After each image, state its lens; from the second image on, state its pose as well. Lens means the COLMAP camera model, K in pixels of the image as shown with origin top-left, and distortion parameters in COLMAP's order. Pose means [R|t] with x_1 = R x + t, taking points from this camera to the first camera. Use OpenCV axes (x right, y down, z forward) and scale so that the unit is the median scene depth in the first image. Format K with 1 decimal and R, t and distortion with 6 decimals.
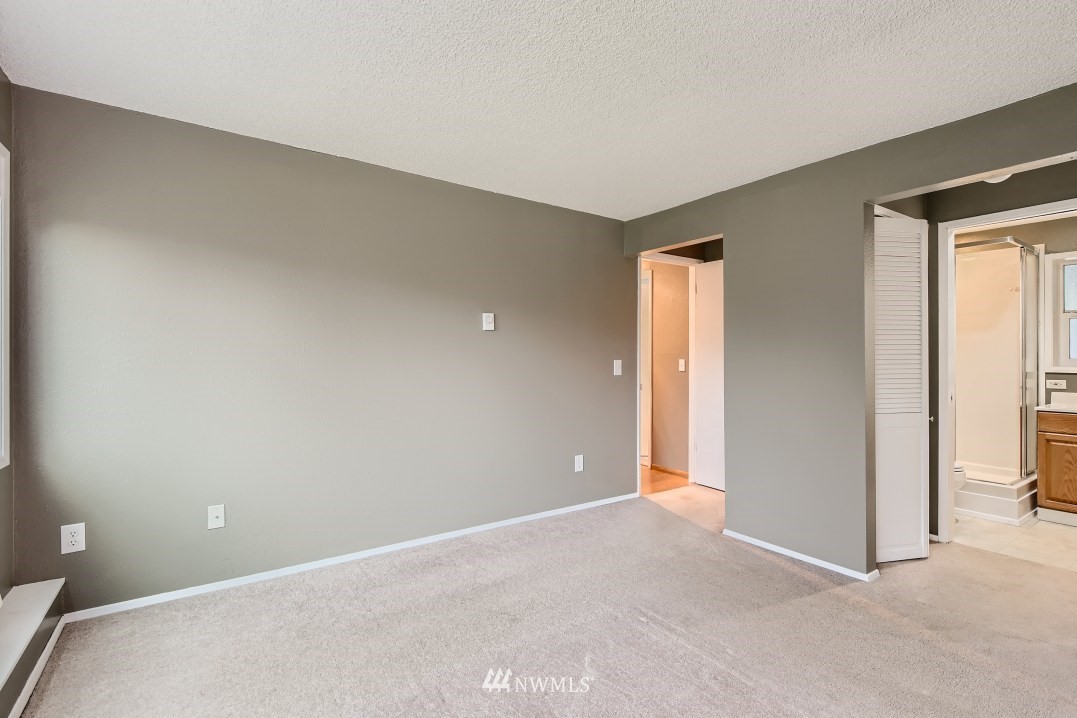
lens RADIAL K [[502.9, 0, 535.9], [0, 502.9, 357.8], [0, 0, 1]] dist [-0.000792, -0.001555]
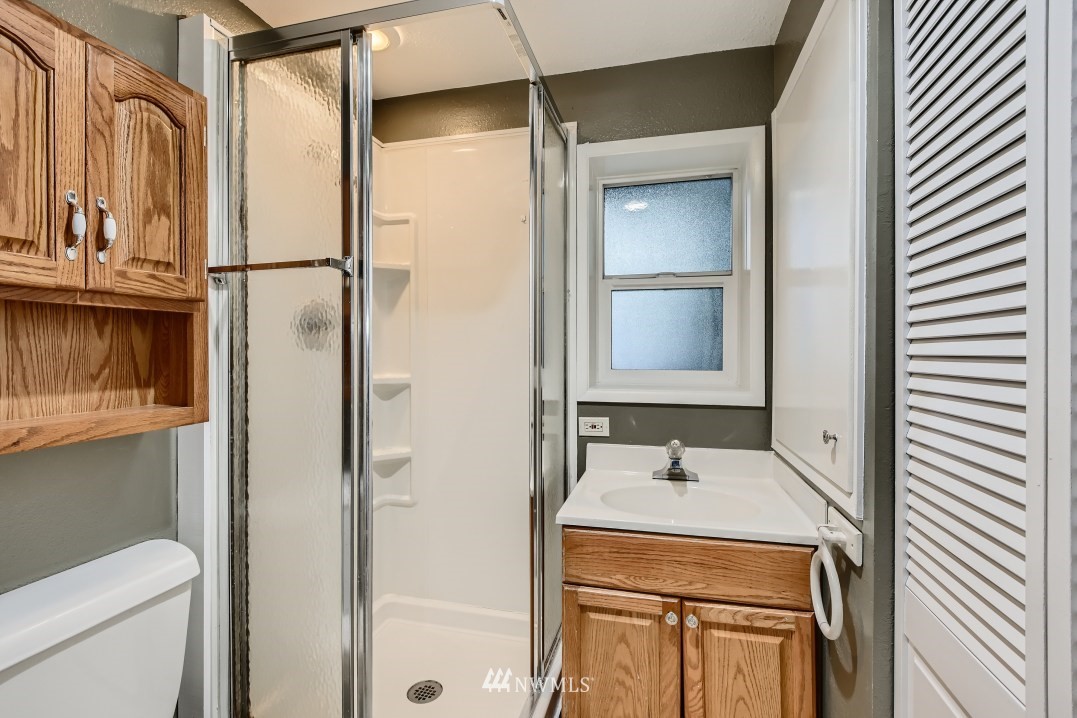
lens RADIAL K [[502.9, 0, 538.9], [0, 502.9, 353.6], [0, 0, 1]] dist [-0.000792, -0.001555]
pose [[0.751289, -0.002479, 0.659969, 0.692497], [-0.002233, 0.999978, 0.006298, -0.018257], [-0.659970, -0.006205, 0.751267, 0.685037]]
